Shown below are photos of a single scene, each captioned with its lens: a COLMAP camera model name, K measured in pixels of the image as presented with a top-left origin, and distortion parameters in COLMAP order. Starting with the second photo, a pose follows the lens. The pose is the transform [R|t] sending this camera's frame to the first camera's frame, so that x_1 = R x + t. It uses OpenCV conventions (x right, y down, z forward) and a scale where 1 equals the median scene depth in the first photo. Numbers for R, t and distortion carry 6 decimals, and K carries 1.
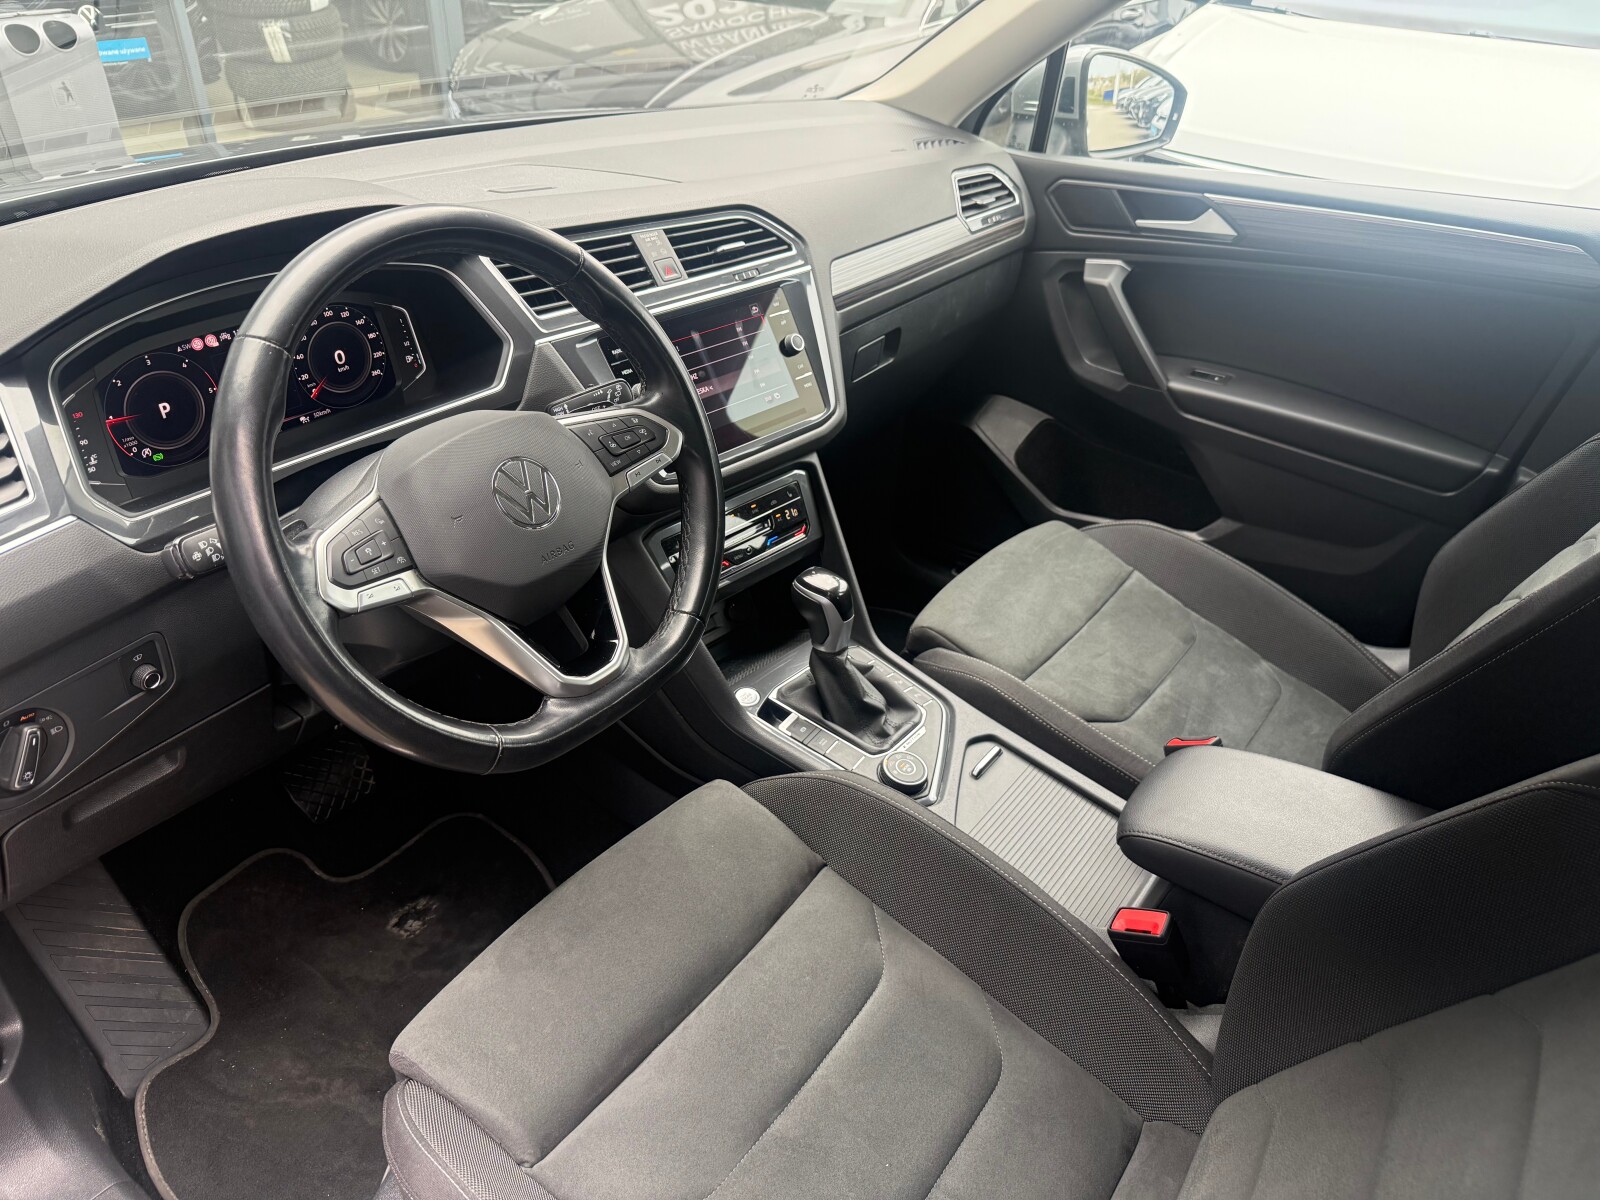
lens RADIAL K [[1127.8, 0, 809.3], [0, 1127.8, 598.8], [0, 0, 1]] dist [0.056604, -0.076126]
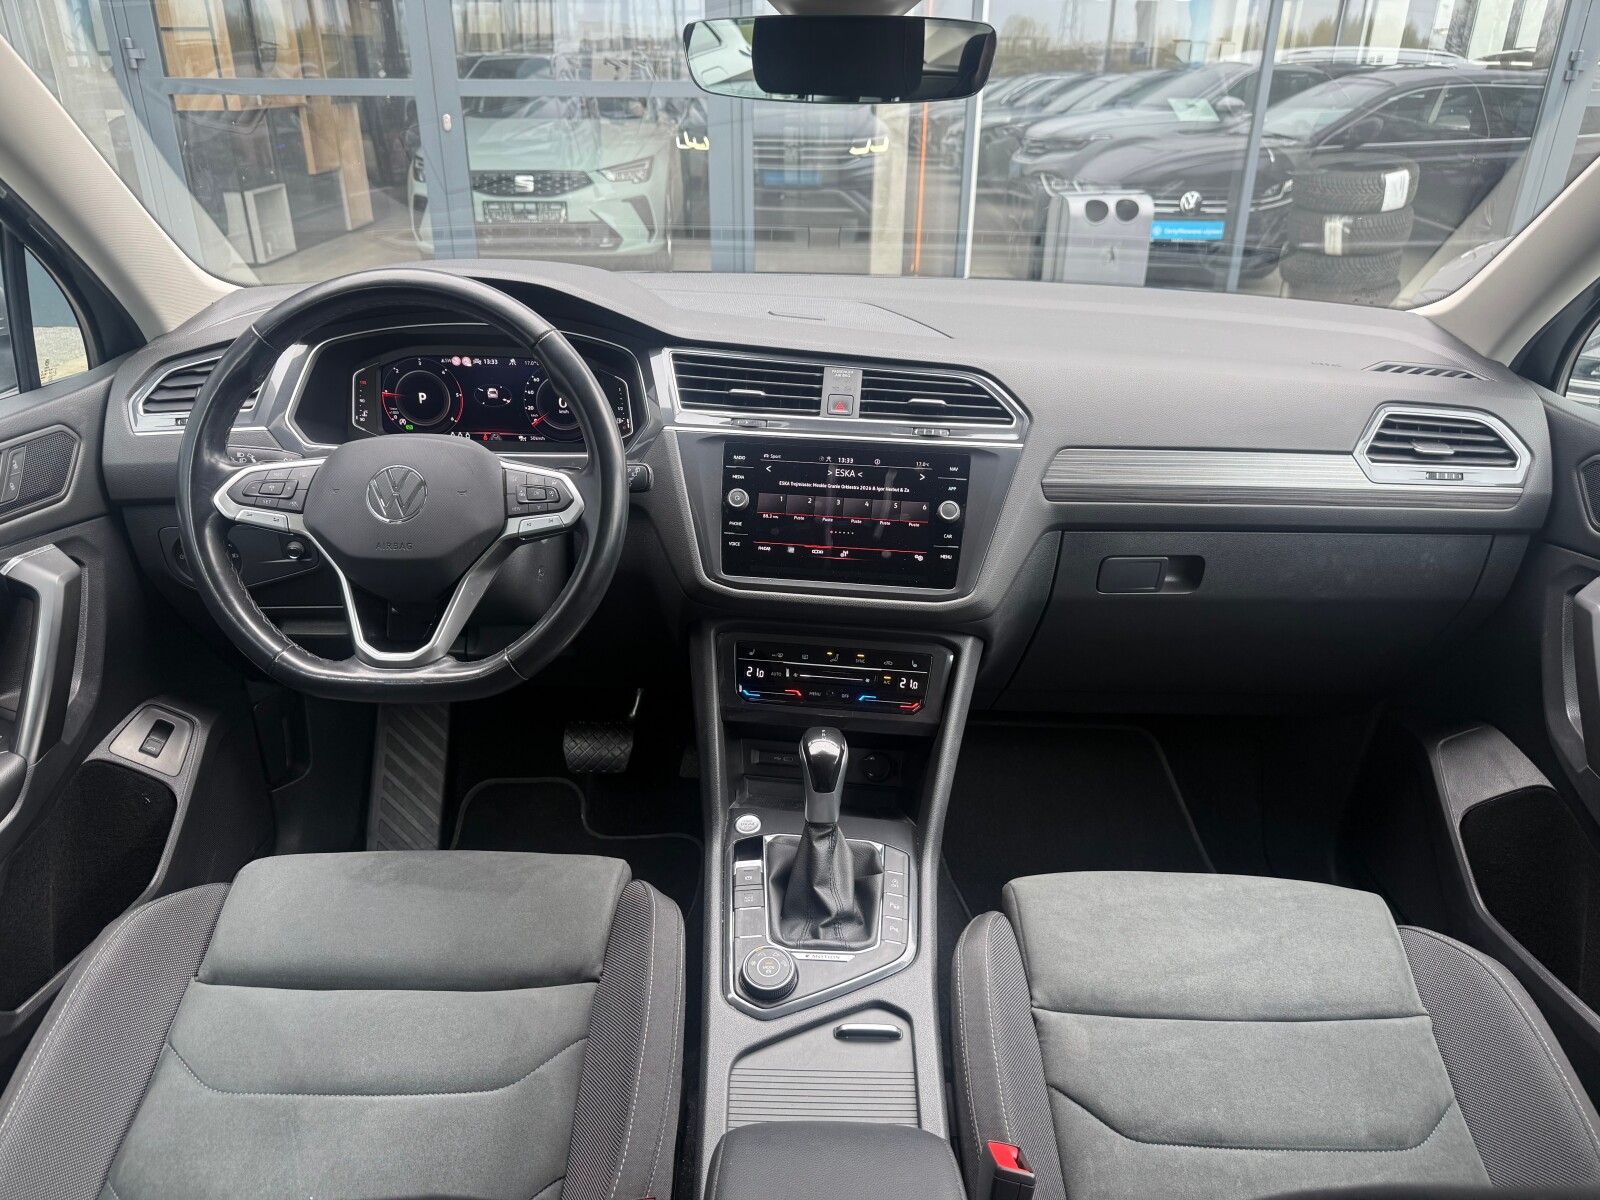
lens RADIAL K [[1127.8, 0, 811.7], [0, 1127.8, 605.9], [0, 0, 1]] dist [0.056604, -0.076126]
pose [[0.592114, 0.326255, -0.736857, 0.665100], [-0.430718, 0.900941, 0.052795, -0.166556], [0.681089, 0.286117, 0.673984, 0.340104]]
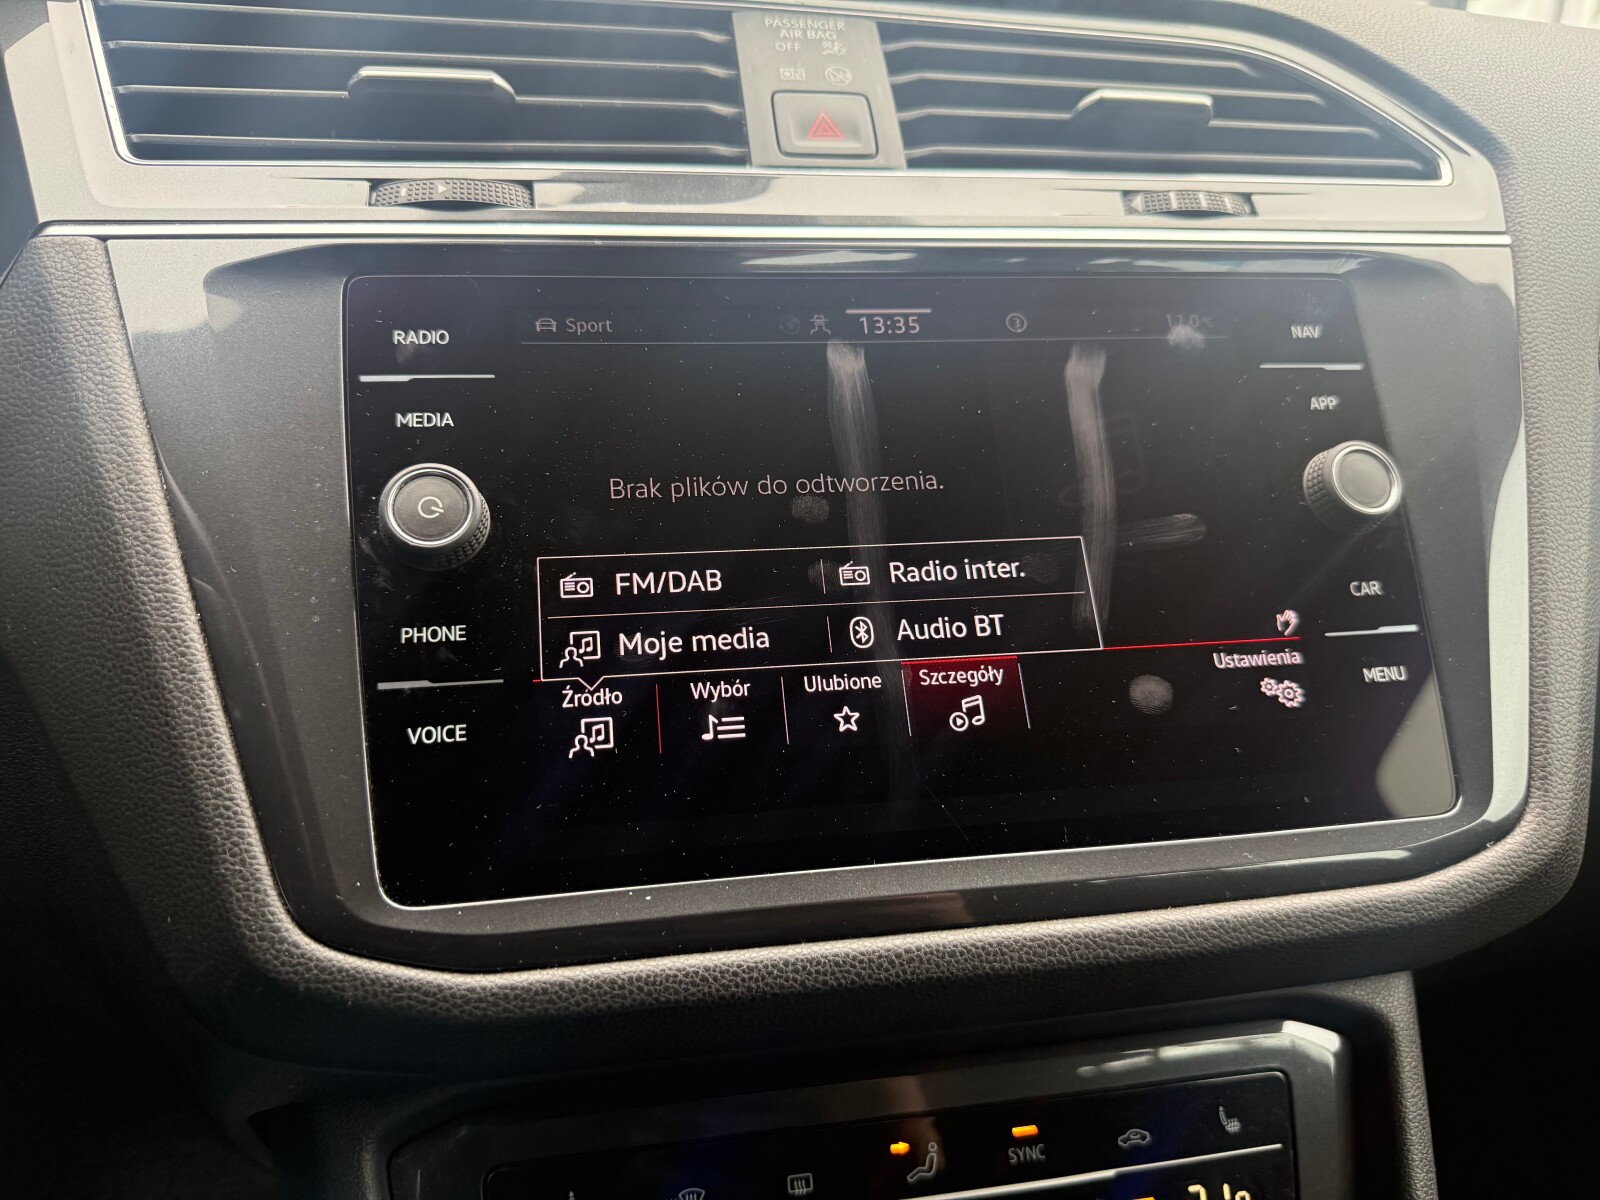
lens RADIAL K [[1127.8, 0, 799.3], [0, 1127.8, 598.9], [0, 0, 1]] dist [0.056604, -0.076126]
pose [[0.795018, 0.151755, -0.587296, 0.038648], [-0.305846, 0.936405, -0.172059, -0.141726], [0.523836, 0.316412, 0.790872, 0.816081]]
